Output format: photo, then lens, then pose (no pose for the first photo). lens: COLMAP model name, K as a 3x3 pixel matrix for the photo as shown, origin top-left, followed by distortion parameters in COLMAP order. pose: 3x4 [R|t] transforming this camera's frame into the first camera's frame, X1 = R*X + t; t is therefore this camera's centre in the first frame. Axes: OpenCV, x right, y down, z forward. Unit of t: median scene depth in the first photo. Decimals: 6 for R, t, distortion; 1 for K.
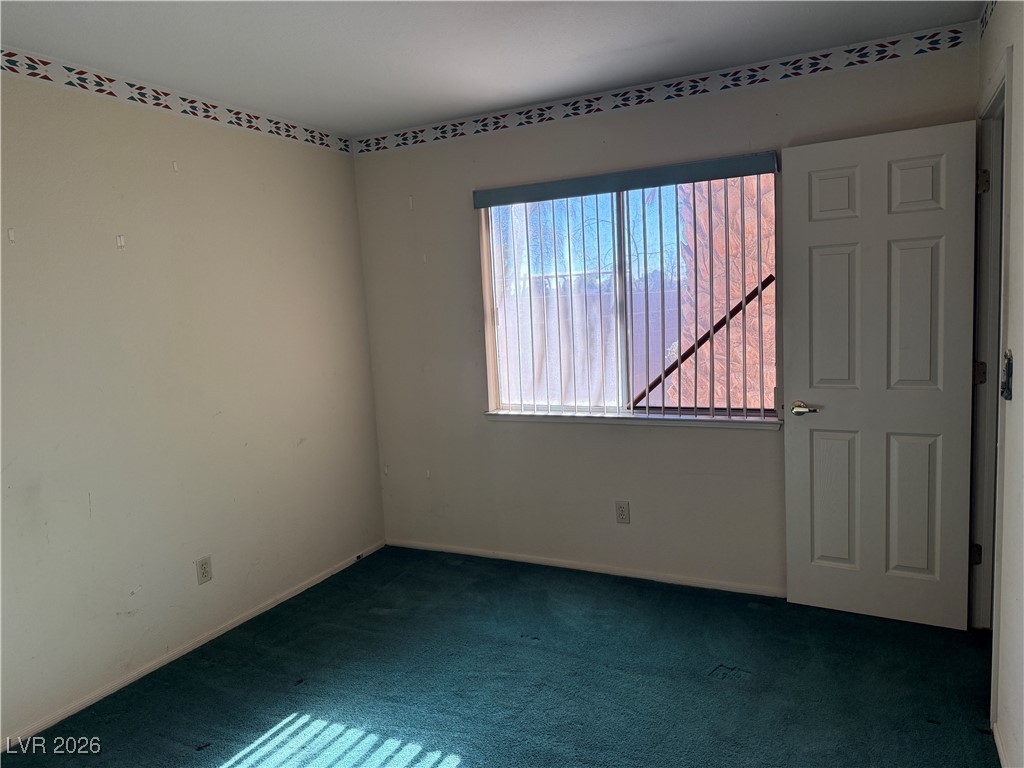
lens RADIAL K [[722.8, 0, 506.1], [0, 722.8, 384.2], [0, 0, 1]] dist [0.070572, -0.058876]
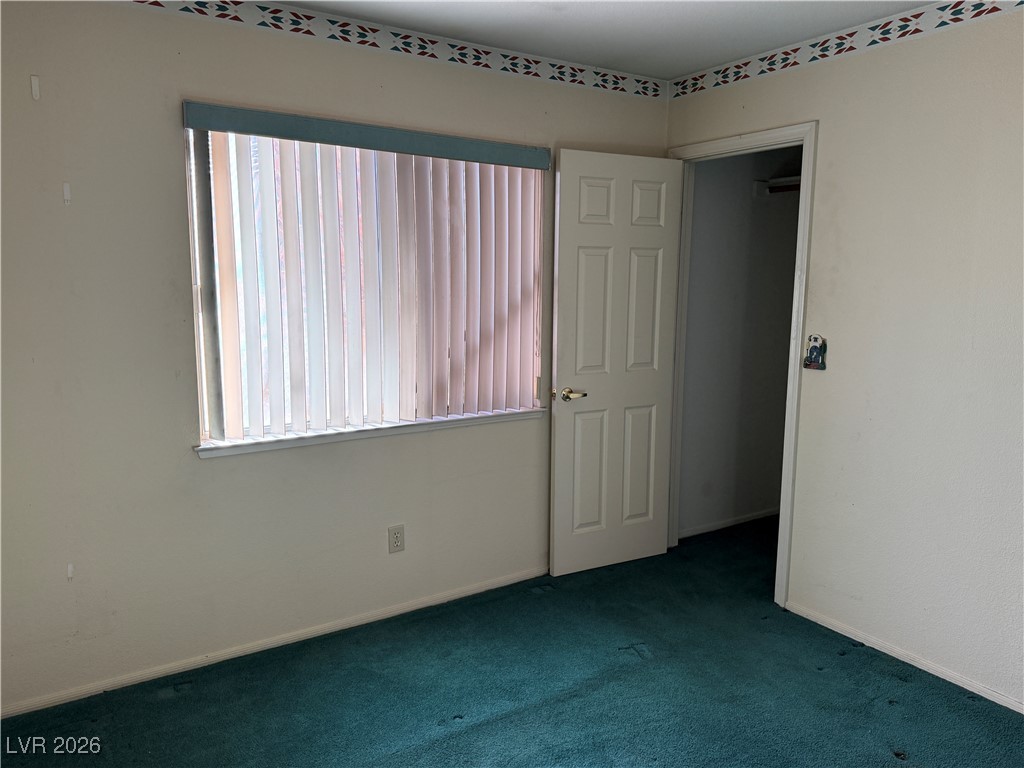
lens RADIAL K [[722.8, 0, 509.0], [0, 722.8, 384.0], [0, 0, 1]] dist [0.070572, -0.058876]
pose [[0.515680, -0.072187, 0.853735, -0.543038], [0.067293, 0.996779, 0.043635, -0.034269], [-0.854135, 0.034949, 0.518876, 0.507993]]
